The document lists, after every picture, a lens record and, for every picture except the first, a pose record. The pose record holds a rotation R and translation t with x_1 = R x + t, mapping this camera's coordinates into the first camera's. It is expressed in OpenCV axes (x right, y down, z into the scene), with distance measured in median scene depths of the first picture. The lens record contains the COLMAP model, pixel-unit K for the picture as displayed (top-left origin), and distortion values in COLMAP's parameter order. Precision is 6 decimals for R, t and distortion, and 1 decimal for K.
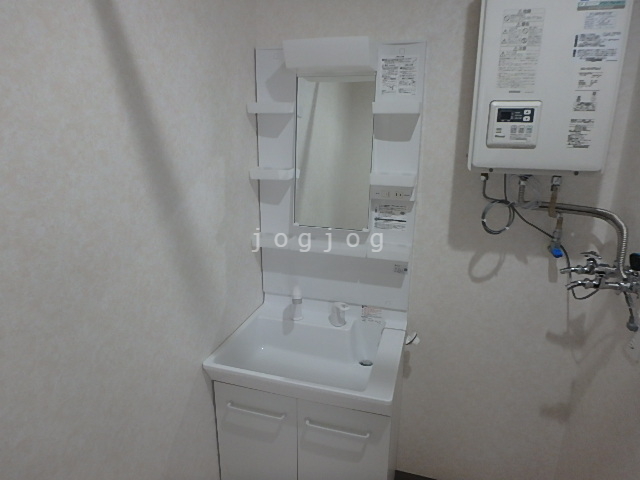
lens RADIAL K [[397.7, 0, 320.8], [0, 397.7, 239.6], [0, 0, 1]] dist [-0.005027, 0.001638]
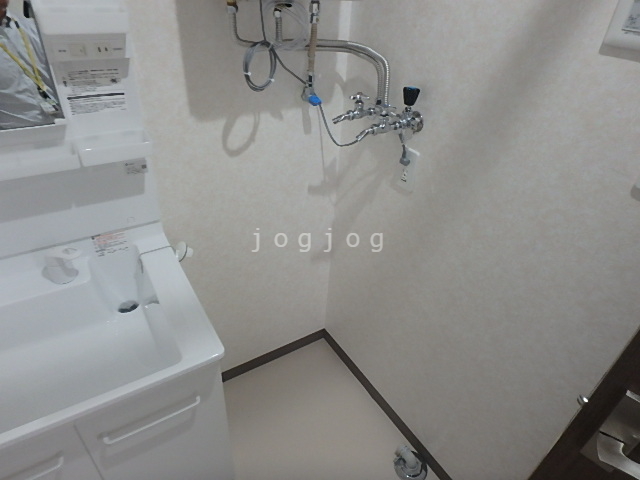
lens RADIAL K [[397.7, 0, 305.8], [0, 397.7, 228.2], [0, 0, 1]] dist [-0.005027, 0.001638]
pose [[0.659461, -0.396763, 0.638506, -0.089176], [0.166489, 0.905365, 0.390634, -0.053283], [-0.733071, -0.151304, 0.663110, 0.354184]]
